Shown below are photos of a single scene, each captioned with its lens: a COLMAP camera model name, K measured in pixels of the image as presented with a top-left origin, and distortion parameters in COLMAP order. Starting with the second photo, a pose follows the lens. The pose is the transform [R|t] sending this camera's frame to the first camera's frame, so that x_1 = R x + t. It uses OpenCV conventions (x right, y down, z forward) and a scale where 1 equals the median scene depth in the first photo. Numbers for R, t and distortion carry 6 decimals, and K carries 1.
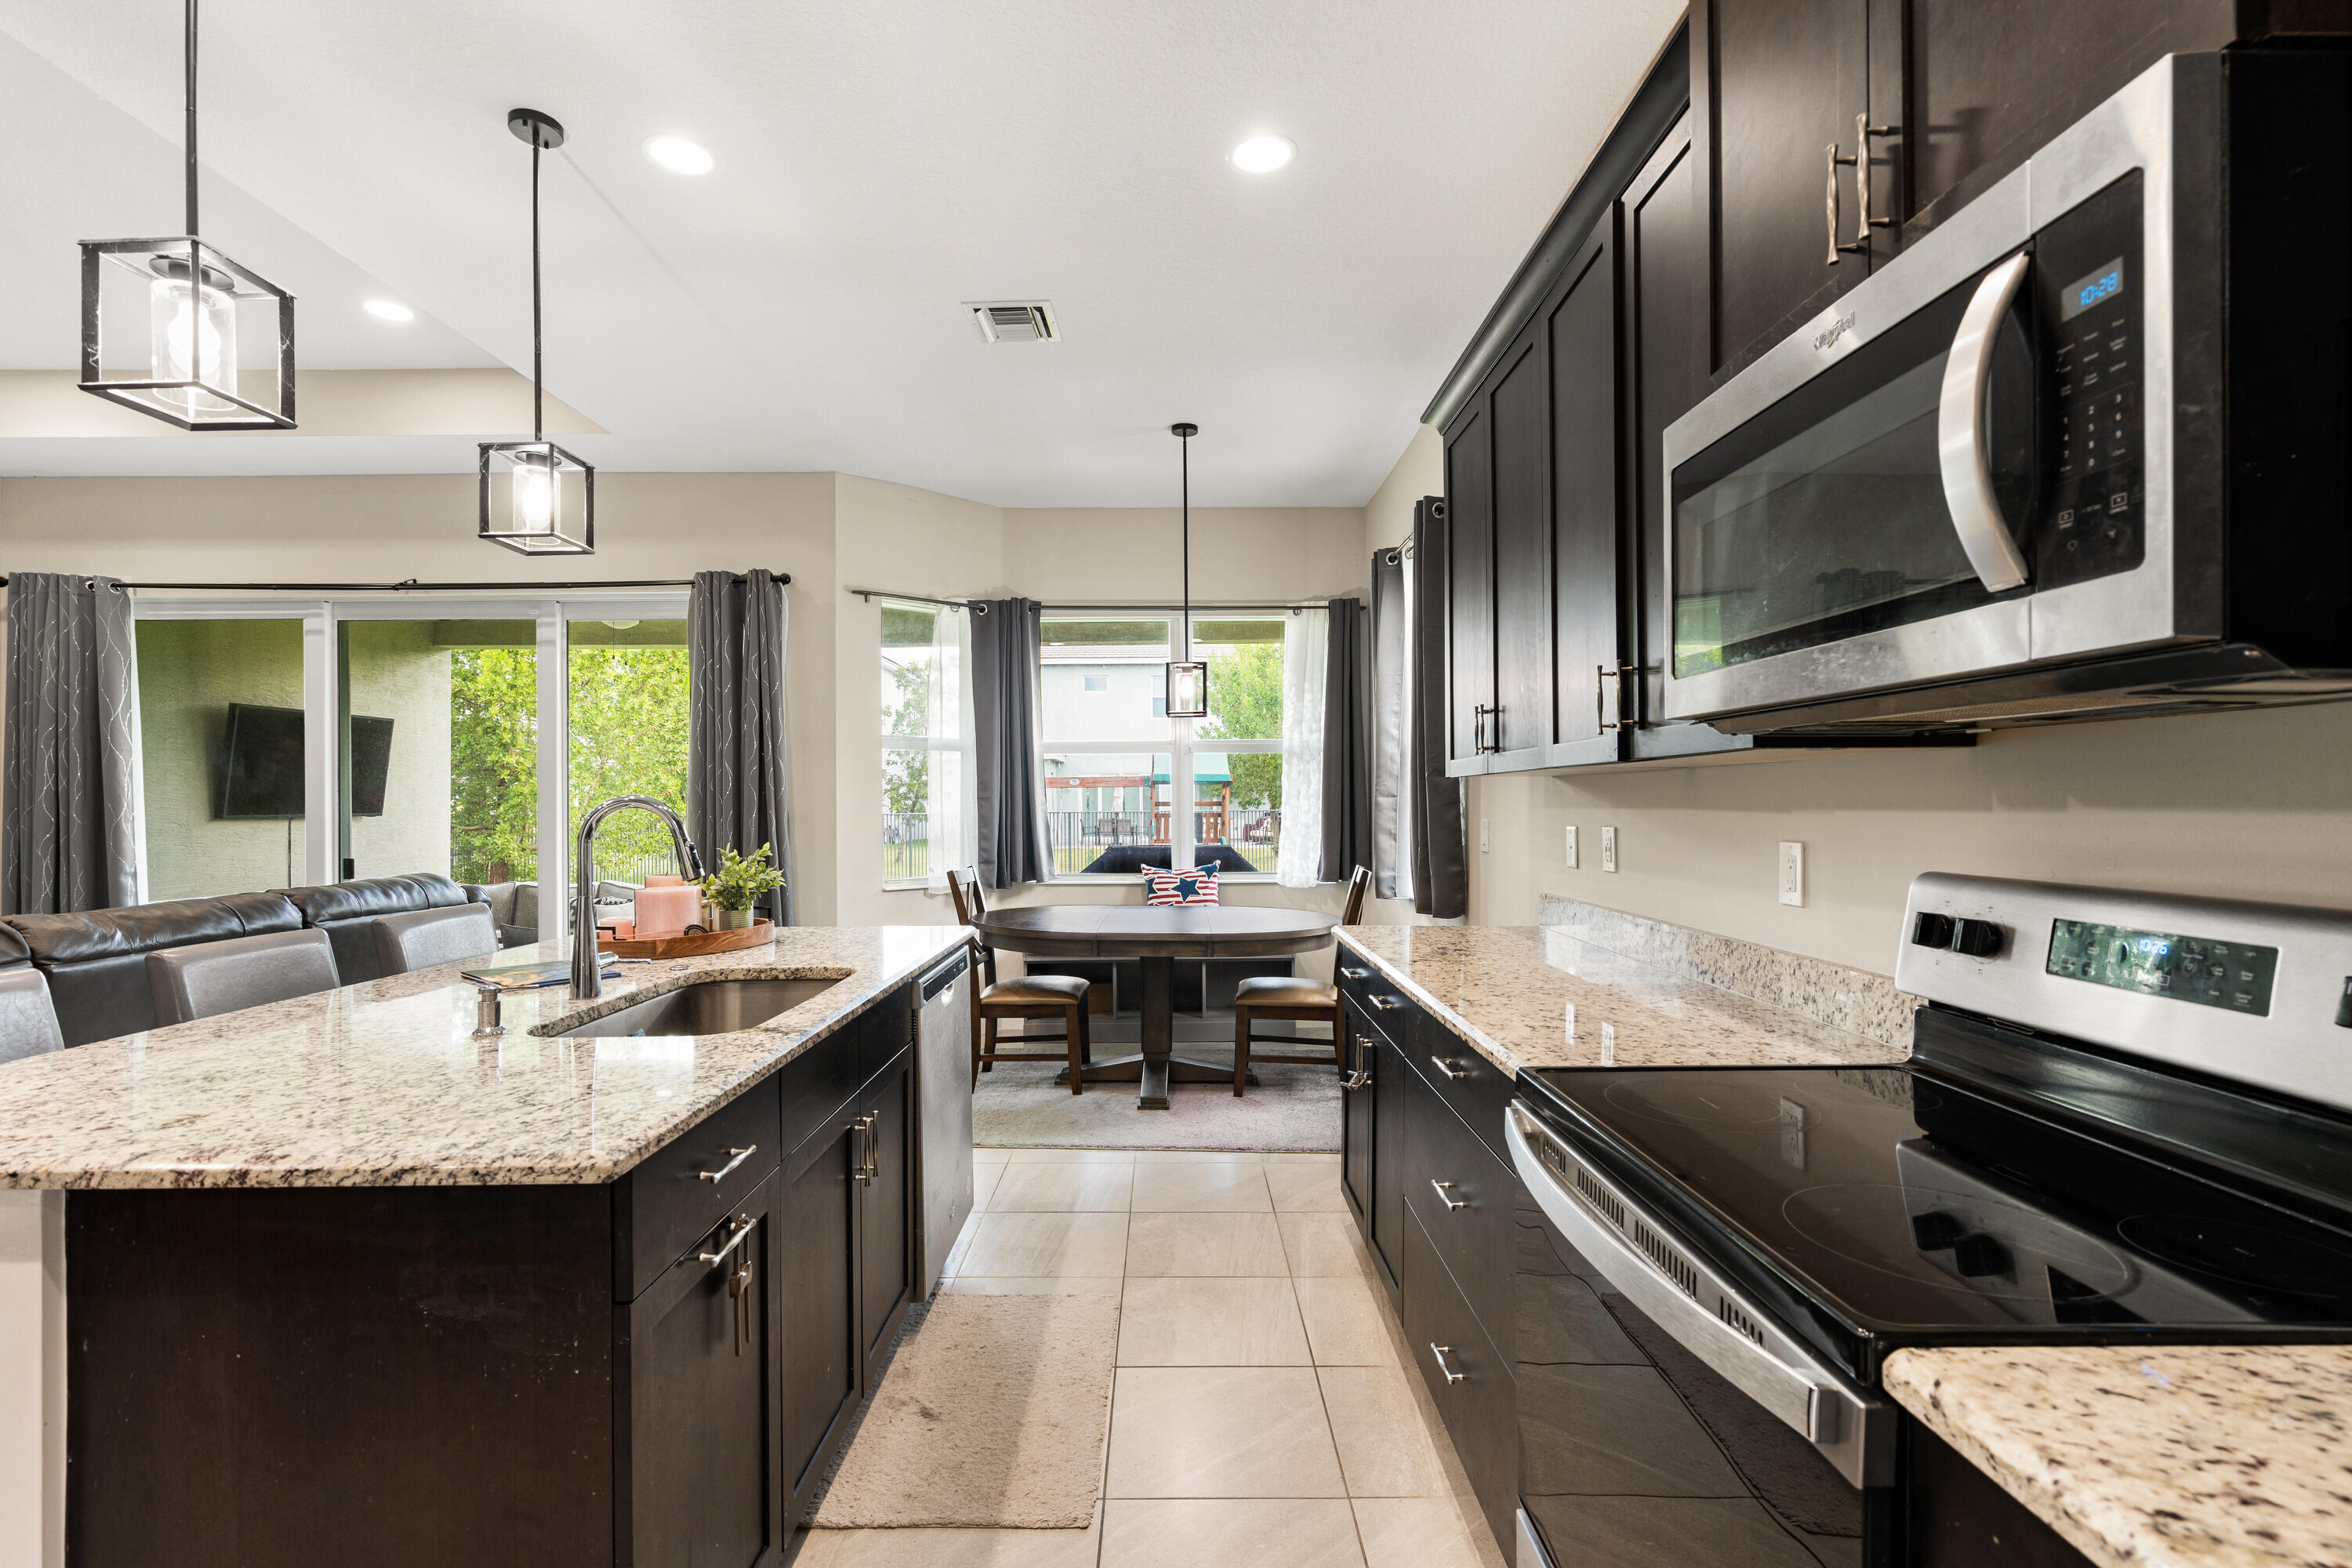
lens RADIAL K [[1041.4, 0, 1170.8], [0, 1041.4, 790.2], [0, 0, 1]] dist [0.001575, 0.001320]
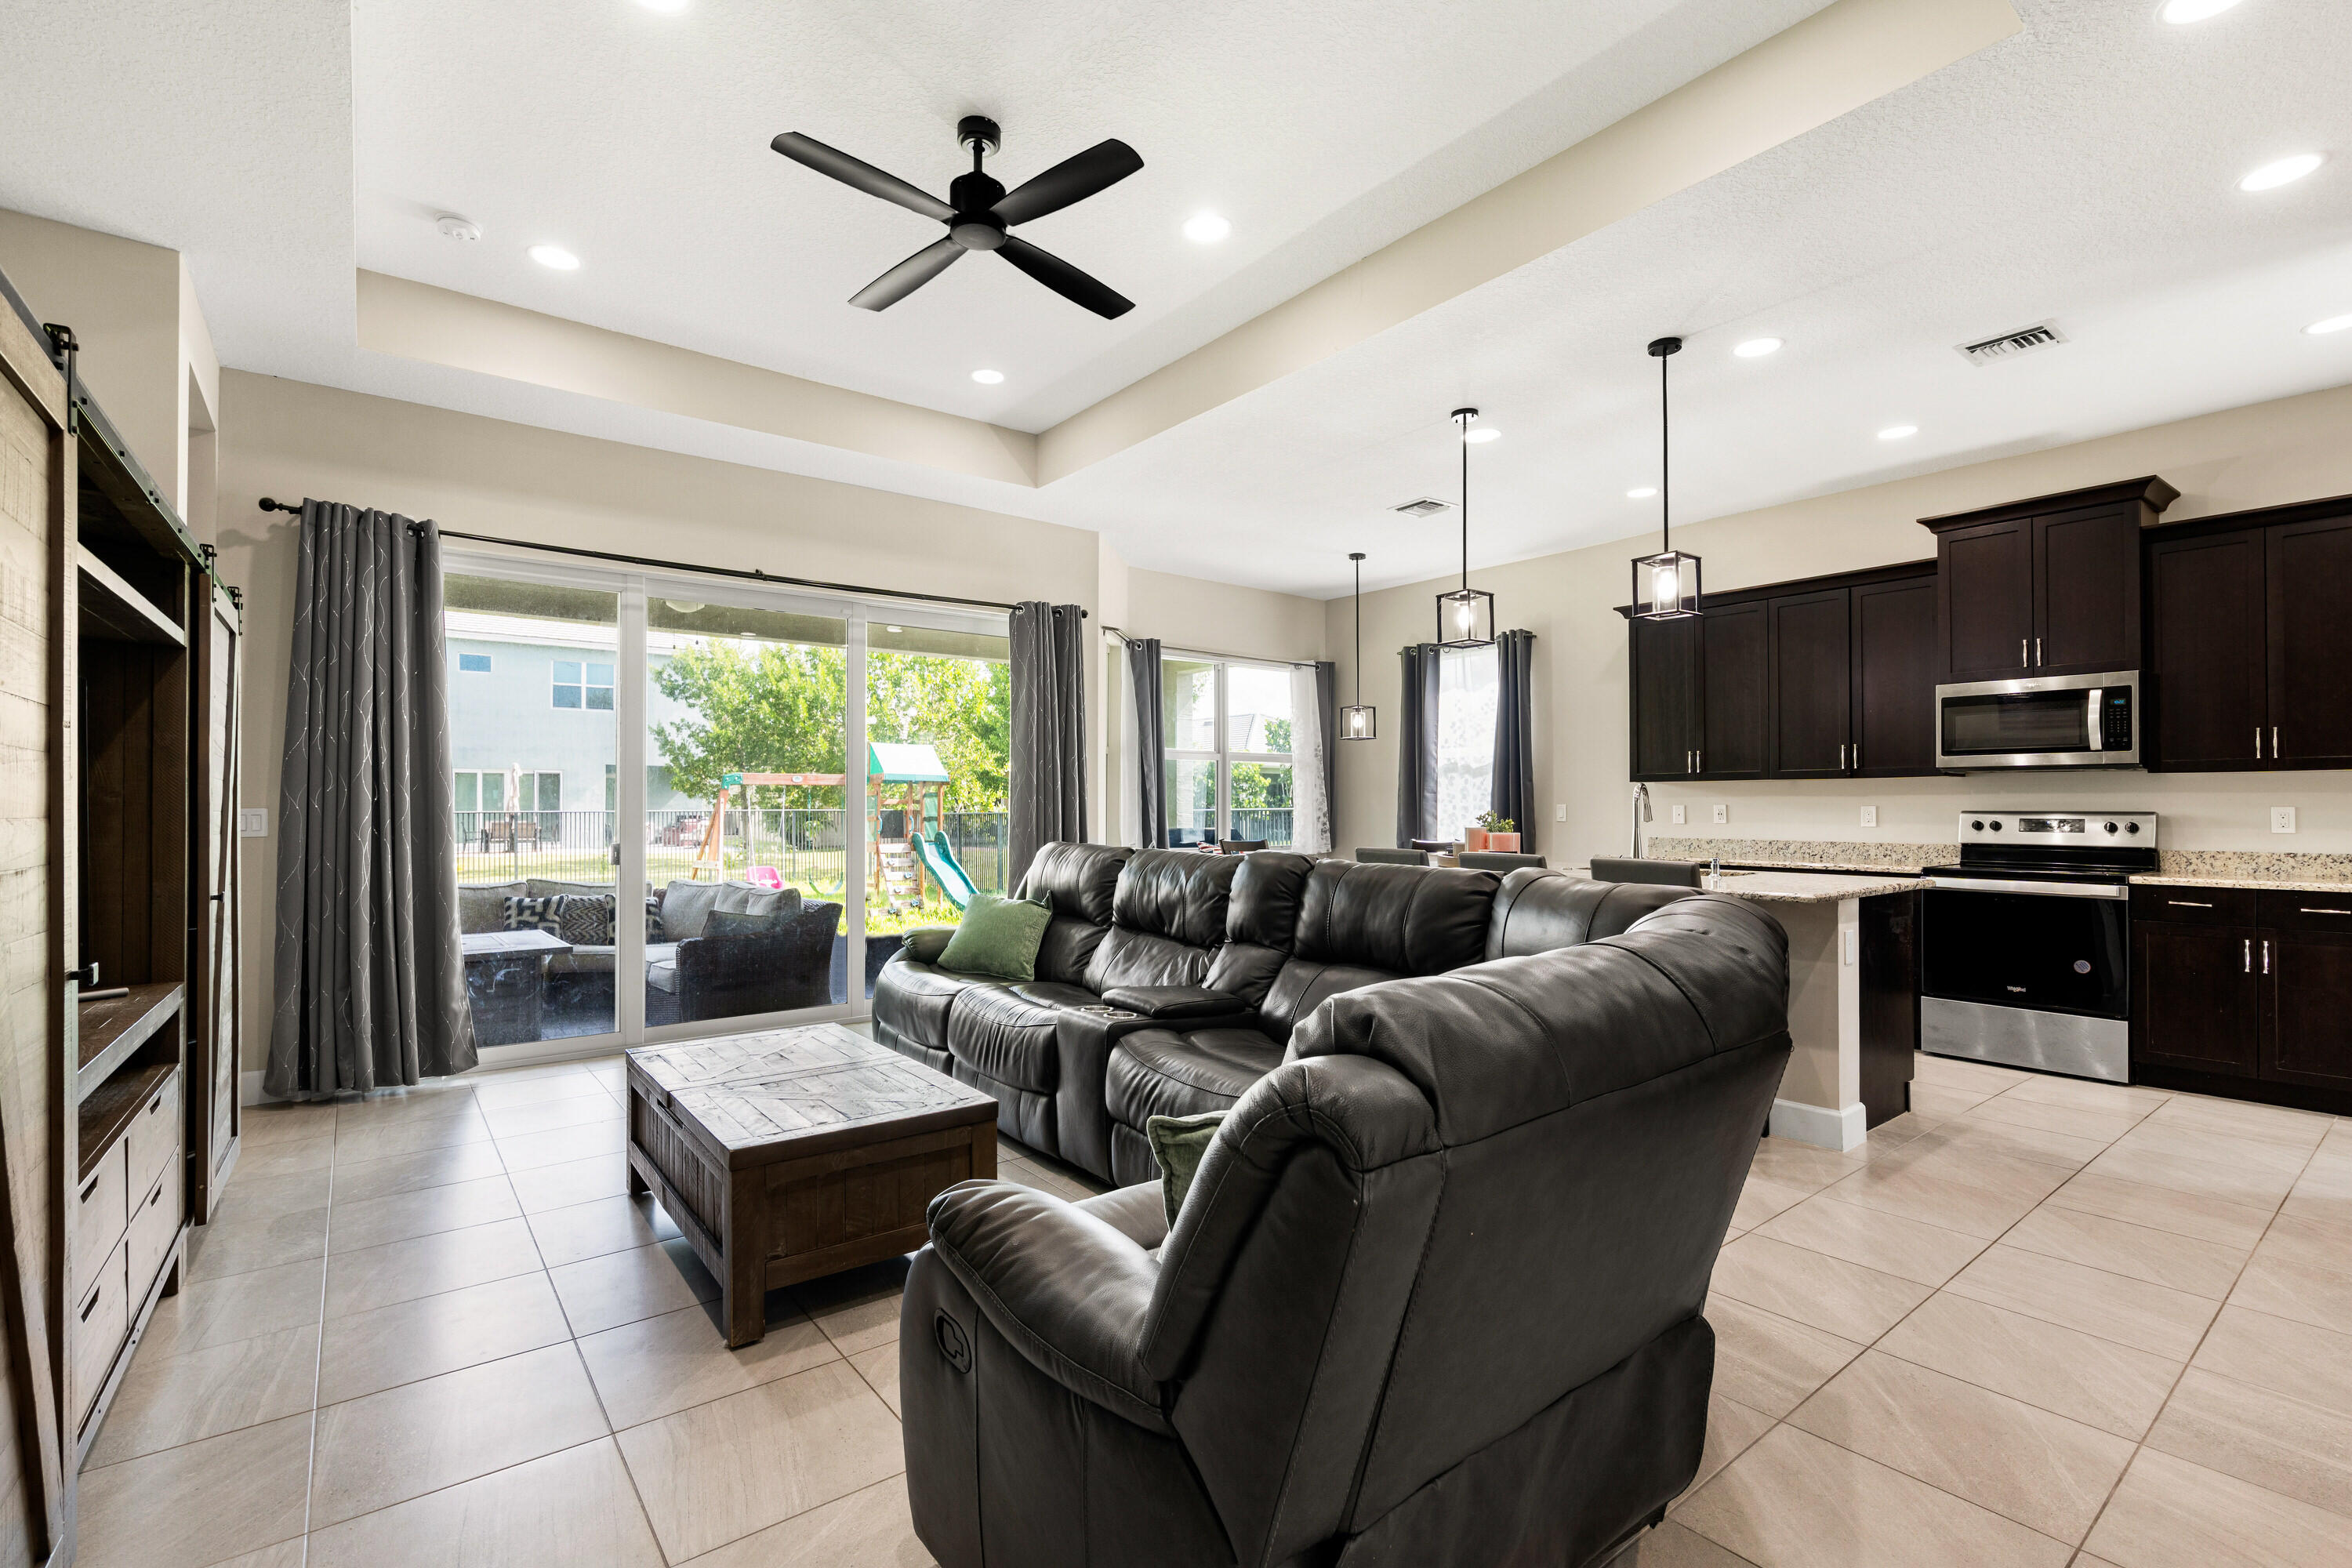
lens RADIAL K [[1041.4, 0, 1183.9], [0, 1041.4, 792.4], [0, 0, 1]] dist [0.001575, 0.001320]
pose [[0.766602, 0.004895, 0.642104, -1.143010], [-0.003909, 0.999988, -0.002956, 0.011635], [-0.642111, -0.000244, 0.766611, -0.020528]]
